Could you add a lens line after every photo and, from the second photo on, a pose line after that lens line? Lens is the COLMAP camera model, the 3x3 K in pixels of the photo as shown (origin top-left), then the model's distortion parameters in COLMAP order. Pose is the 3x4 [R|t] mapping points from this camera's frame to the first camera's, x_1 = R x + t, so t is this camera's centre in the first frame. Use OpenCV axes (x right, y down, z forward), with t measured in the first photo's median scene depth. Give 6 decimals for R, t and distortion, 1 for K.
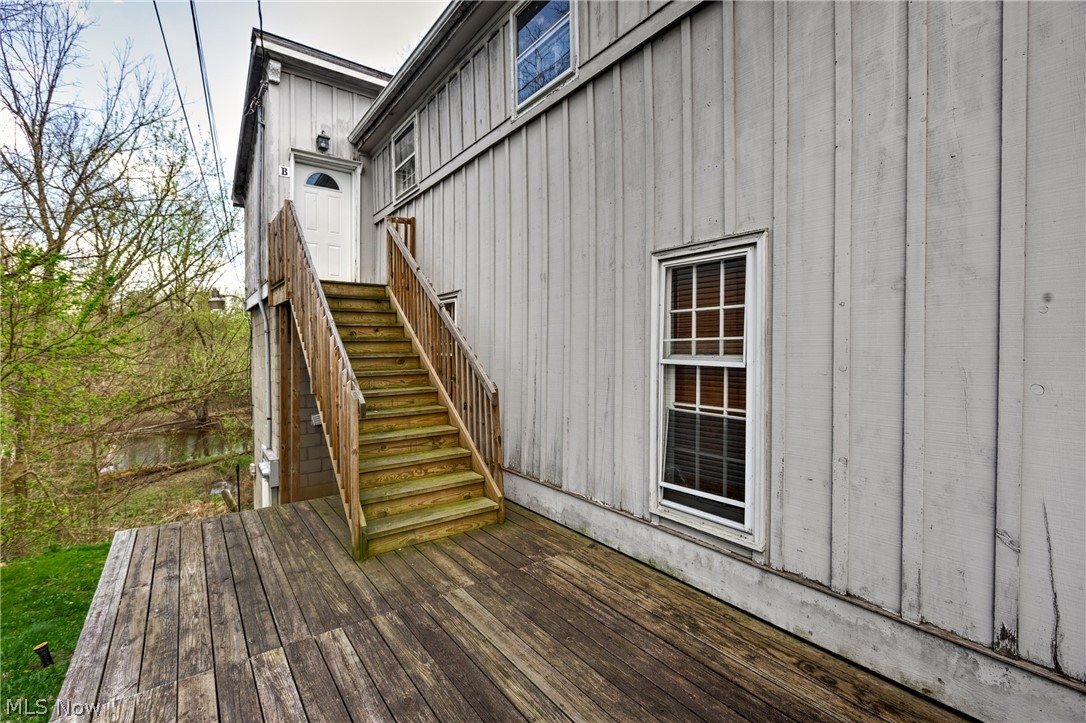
lens RADIAL K [[494.1, 0, 542.7], [0, 494.1, 361.2], [0, 0, 1]] dist [-0.001640, 0.000027]
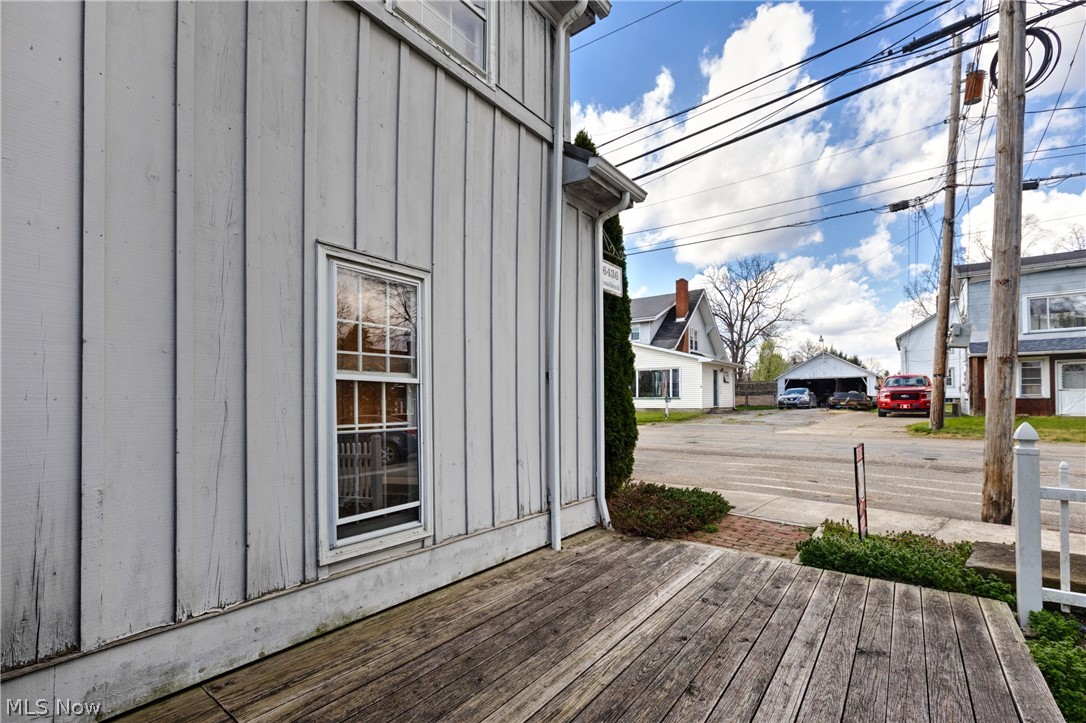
lens RADIAL K [[494.1, 0, 546.1], [0, 494.1, 383.3], [0, 0, 1]] dist [-0.001640, 0.000027]
pose [[-0.306770, 0.023132, 0.951503, -0.754507], [0.018167, 0.999665, -0.018446, 0.038834], [-0.951610, 0.011627, -0.307087, 1.029961]]
